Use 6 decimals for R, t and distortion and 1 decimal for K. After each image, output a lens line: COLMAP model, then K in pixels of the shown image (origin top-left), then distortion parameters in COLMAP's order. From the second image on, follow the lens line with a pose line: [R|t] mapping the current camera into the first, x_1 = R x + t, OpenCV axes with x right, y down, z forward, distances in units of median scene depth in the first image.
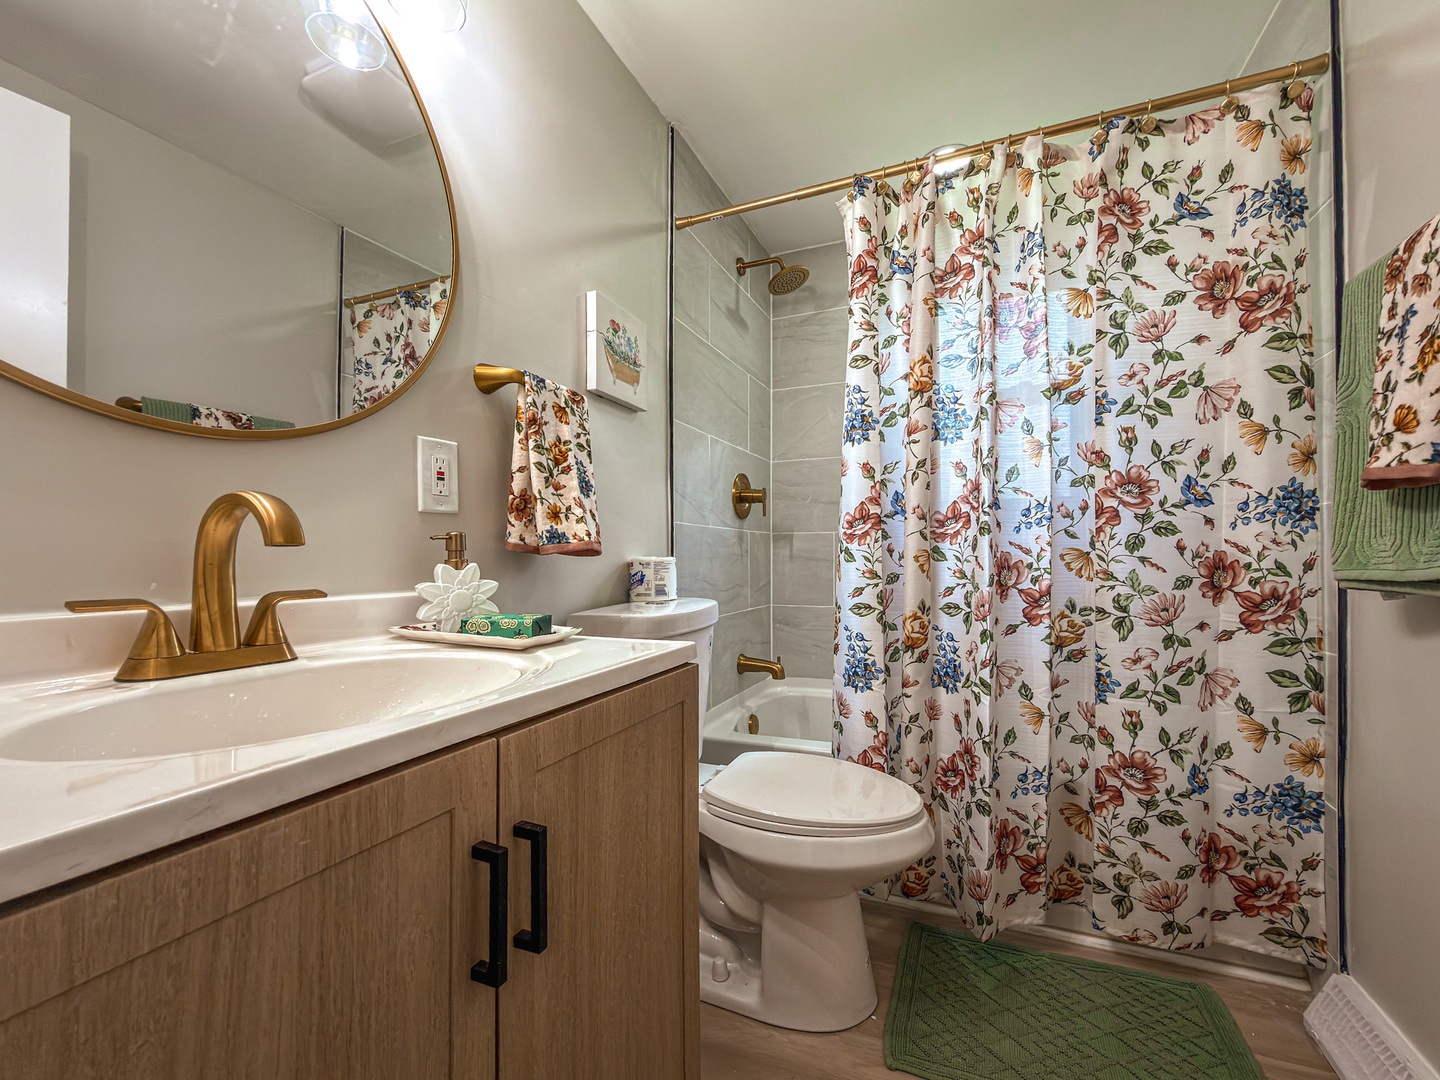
lens RADIAL K [[597.6, 0, 717.6], [0, 597.6, 537.9], [0, 0, 1]] dist [-0.000919, -0.000260]
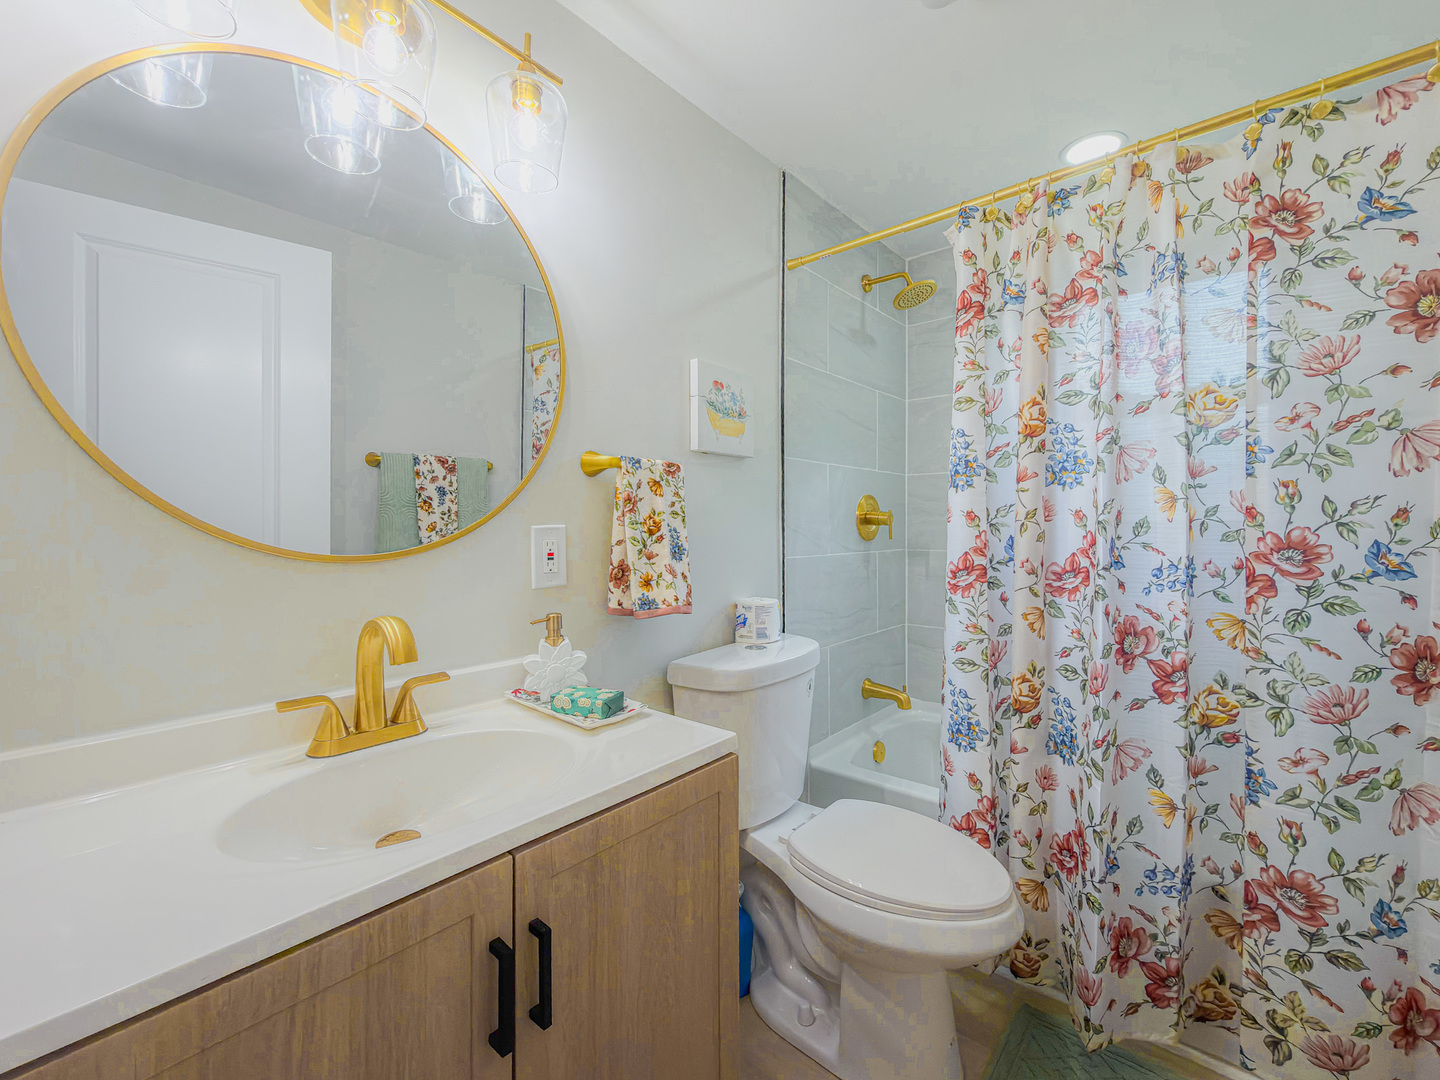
lens RADIAL K [[597.0, 0, 715.8], [0, 597.0, 512.4], [0, 0, 1]] dist [-0.002122, 0.000024]
pose [[0.955650, -0.010550, -0.294315, 0.160140], [0.011771, 0.999928, 0.002380, -0.148266], [0.294269, -0.005738, 0.955706, -0.036398]]
